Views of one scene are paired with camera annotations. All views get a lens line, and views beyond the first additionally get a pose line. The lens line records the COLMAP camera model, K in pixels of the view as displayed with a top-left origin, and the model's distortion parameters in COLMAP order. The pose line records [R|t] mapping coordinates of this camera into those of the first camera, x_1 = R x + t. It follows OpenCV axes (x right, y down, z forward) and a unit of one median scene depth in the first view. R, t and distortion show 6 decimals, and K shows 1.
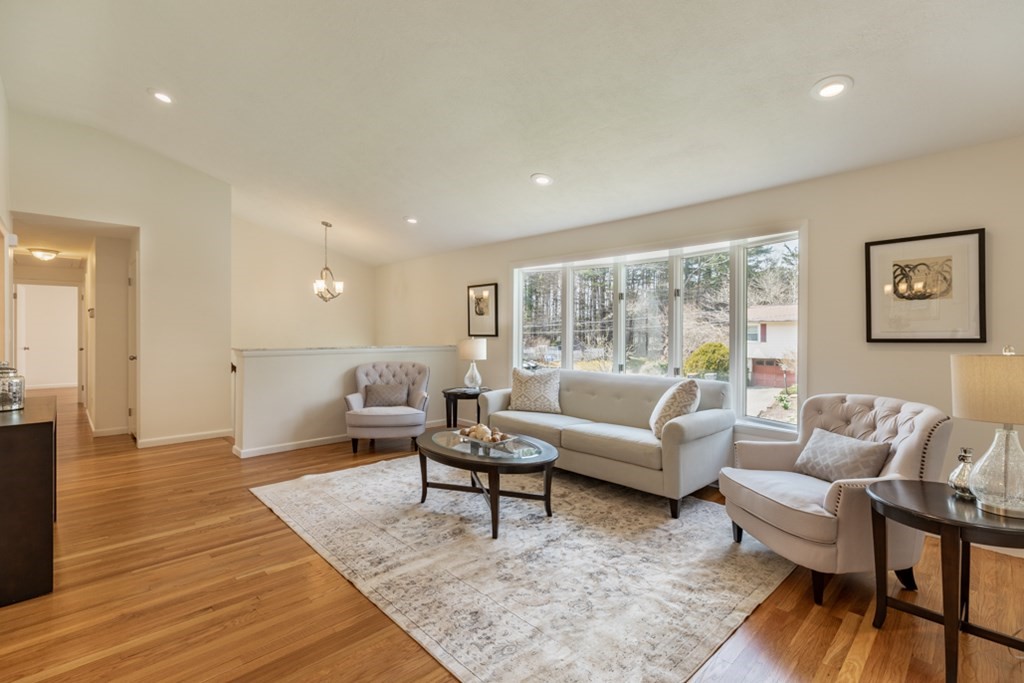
lens RADIAL K [[457.5, 0, 515.6], [0, 457.5, 330.5], [0, 0, 1]] dist [-0.003034, -0.000679]
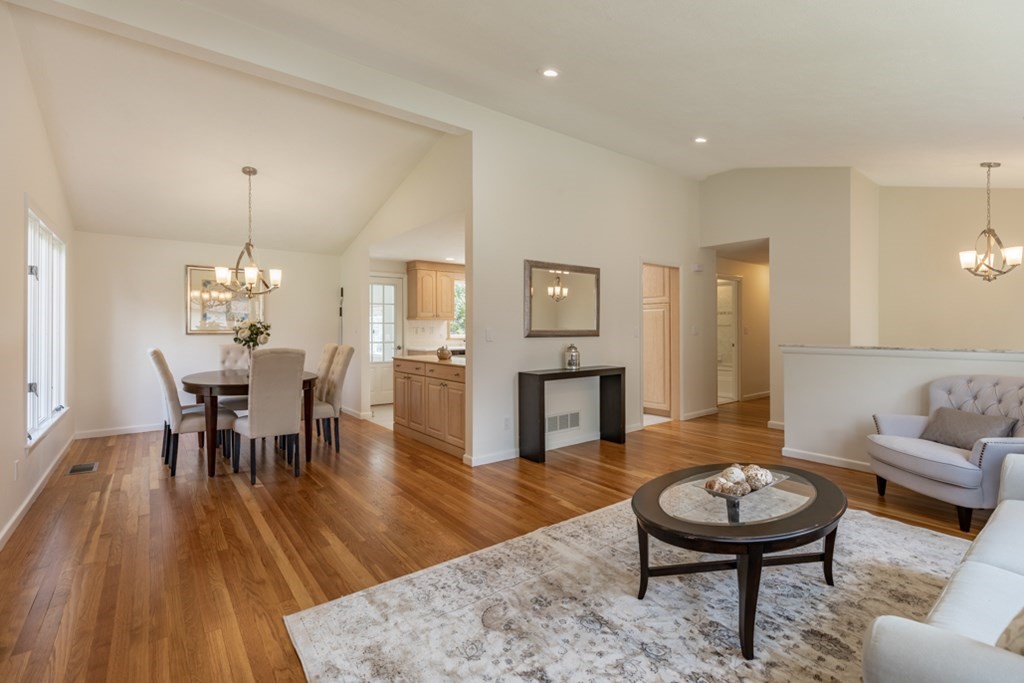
lens RADIAL K [[457.5, 0, 515.6], [0, 457.5, 330.5], [0, 0, 1]] dist [-0.003034, -0.000679]
pose [[-0.096040, -0.000839, -0.995377, 0.574597], [0.005941, 0.999981, -0.001416, 0.011040], [0.995360, -0.006049, -0.096033, 0.690907]]
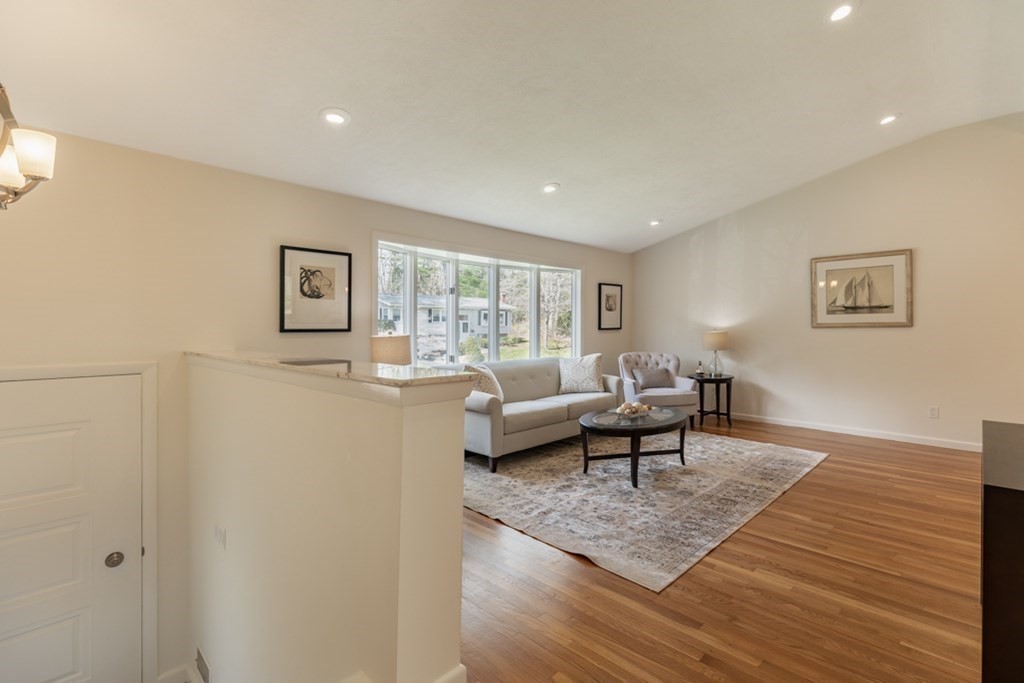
lens RADIAL K [[480.0, 0, 515.0], [0, 480.0, 325.6], [0, 0, 1]] dist [0.001349, 0.000338]
pose [[-0.022376, -0.003405, 0.999744, -1.264983], [-0.007265, 0.999968, 0.003243, 0.000525], [-0.999723, -0.007190, -0.022400, 1.267228]]
